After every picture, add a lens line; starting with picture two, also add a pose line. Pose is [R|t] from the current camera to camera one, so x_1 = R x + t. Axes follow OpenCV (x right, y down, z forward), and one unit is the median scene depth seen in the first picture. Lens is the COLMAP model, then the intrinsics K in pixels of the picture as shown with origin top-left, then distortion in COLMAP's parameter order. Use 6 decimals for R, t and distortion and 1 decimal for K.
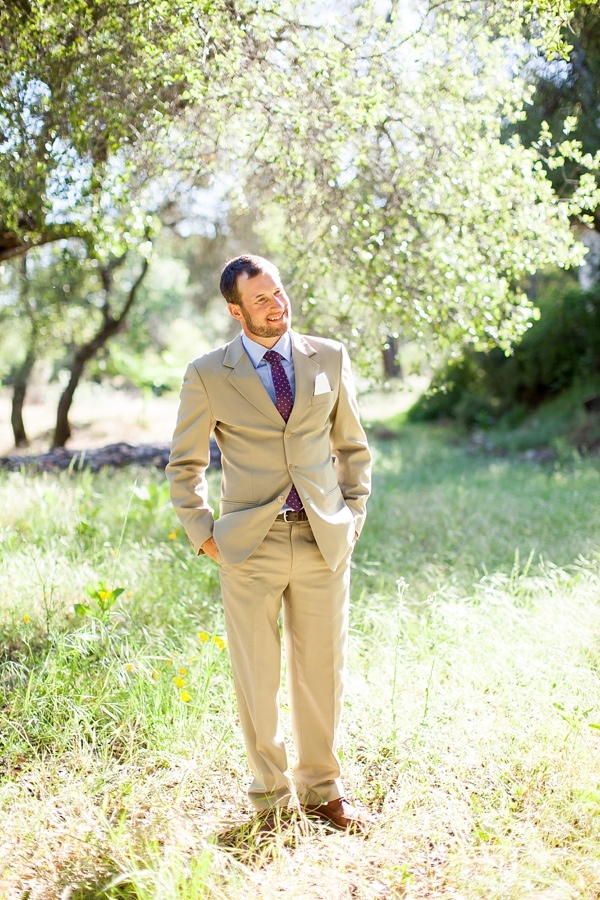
lens RADIAL K [[1295.3, 0, 303.3], [0, 1295.3, 453.5], [0, 0, 1]] dist [-0.148483, 0.000000]
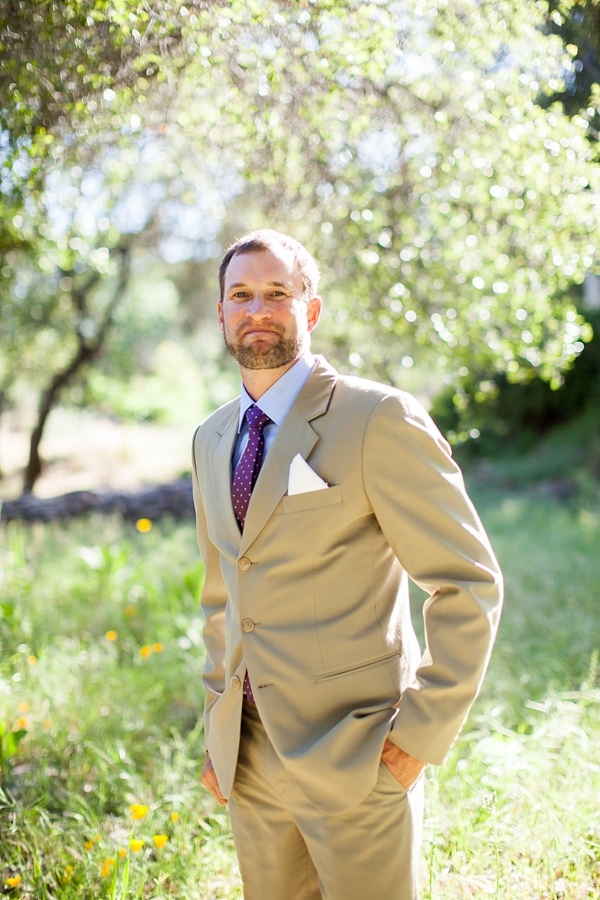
lens RADIAL K [[1295.3, 0, 296.6], [0, 1295.3, 446.8], [0, 0, 1]] dist [-0.148483, 0.000000]
pose [[0.999935, -0.011276, -0.001708, 0.005122], [0.011233, 0.999661, -0.023494, -0.019347], [0.001973, 0.023474, 0.999723, 0.189244]]
